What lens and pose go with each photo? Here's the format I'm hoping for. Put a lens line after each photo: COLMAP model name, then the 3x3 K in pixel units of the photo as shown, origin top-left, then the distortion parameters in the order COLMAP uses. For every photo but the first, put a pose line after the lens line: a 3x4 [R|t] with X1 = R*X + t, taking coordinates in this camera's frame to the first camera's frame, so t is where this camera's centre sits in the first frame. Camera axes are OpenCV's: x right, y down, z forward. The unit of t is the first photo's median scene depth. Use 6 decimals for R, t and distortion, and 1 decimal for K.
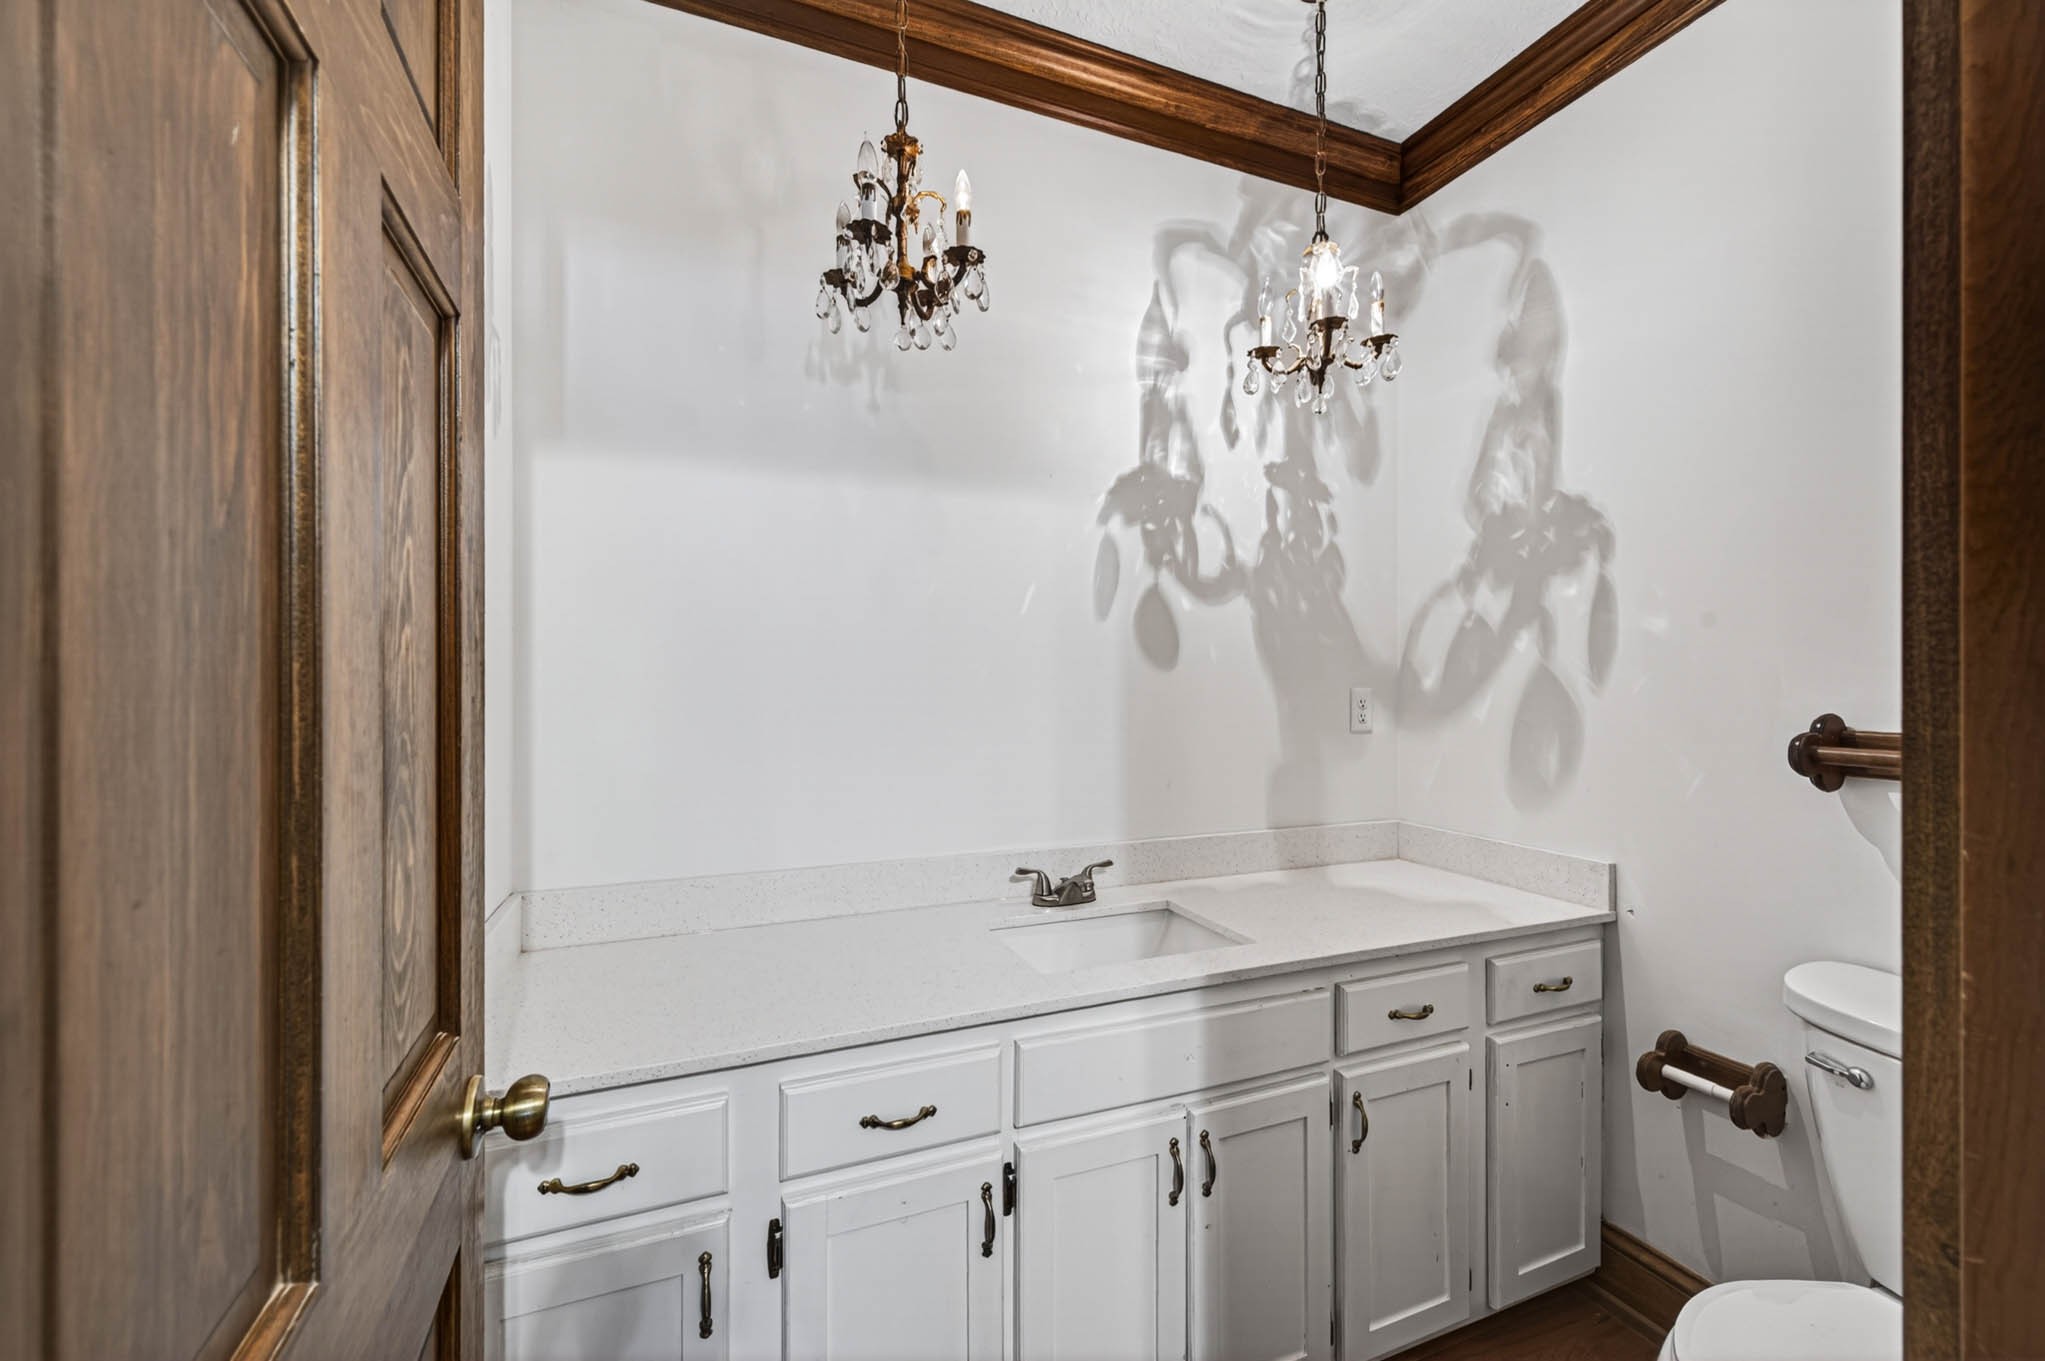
lens RADIAL K [[812.7, 0, 1014.2], [0, 812.7, 680.4], [0, 0, 1]] dist [0.002757, 0.000140]
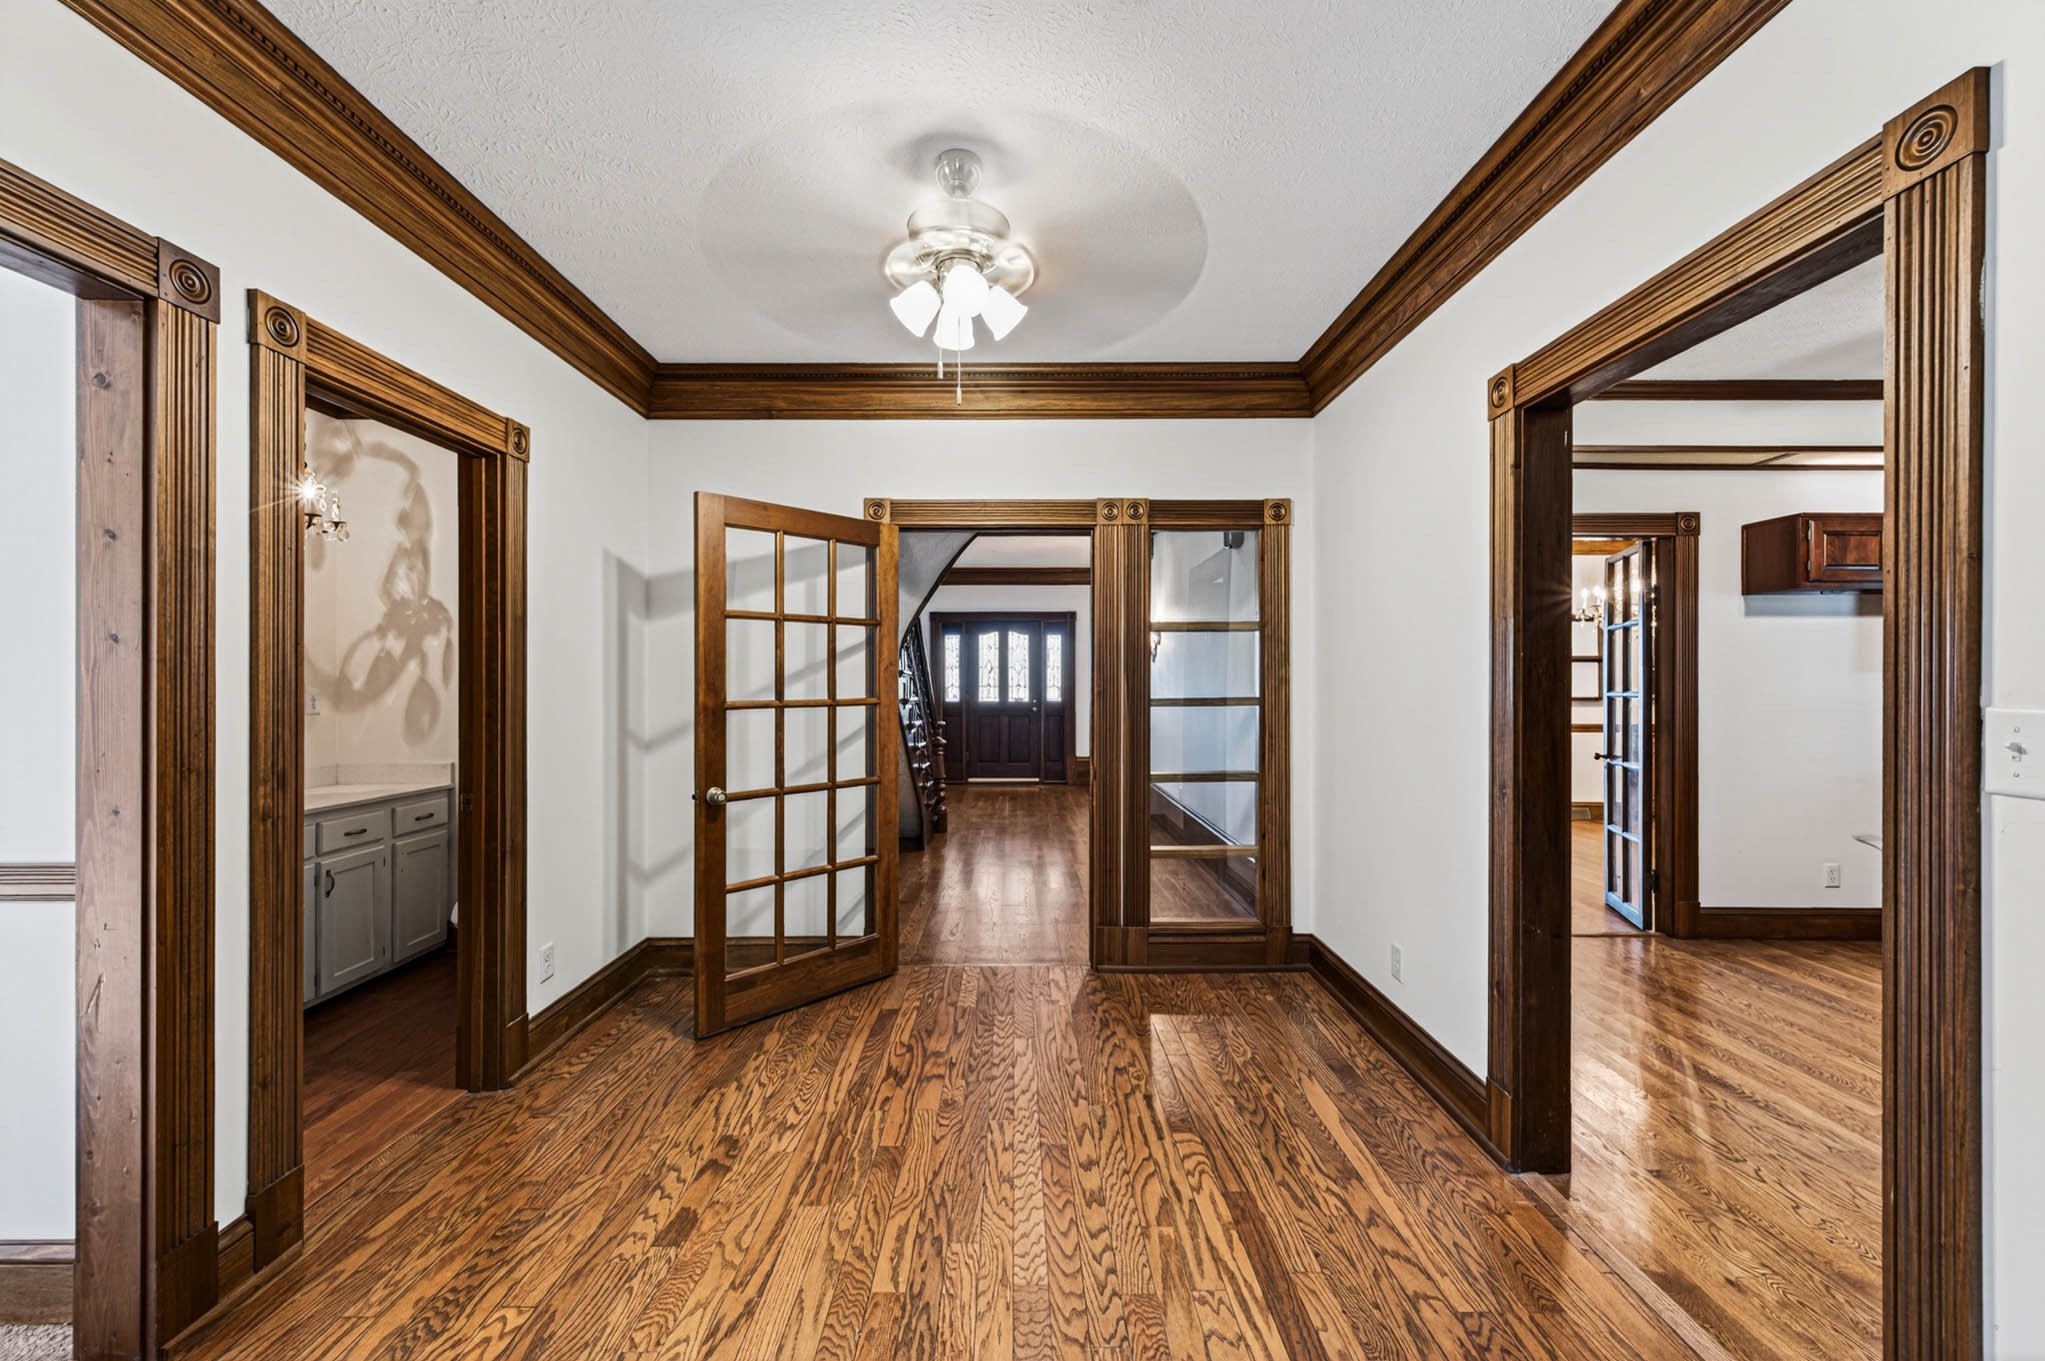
lens RADIAL K [[812.7, 0, 1021.0], [0, 812.7, 685.8], [0, 0, 1]] dist [0.002757, 0.000140]
pose [[0.375992, 0.001187, 0.926622, -0.706641], [0.000932, 0.999998, -0.001659, 0.009321], [-0.926622, 0.001487, 0.375990, -1.208226]]
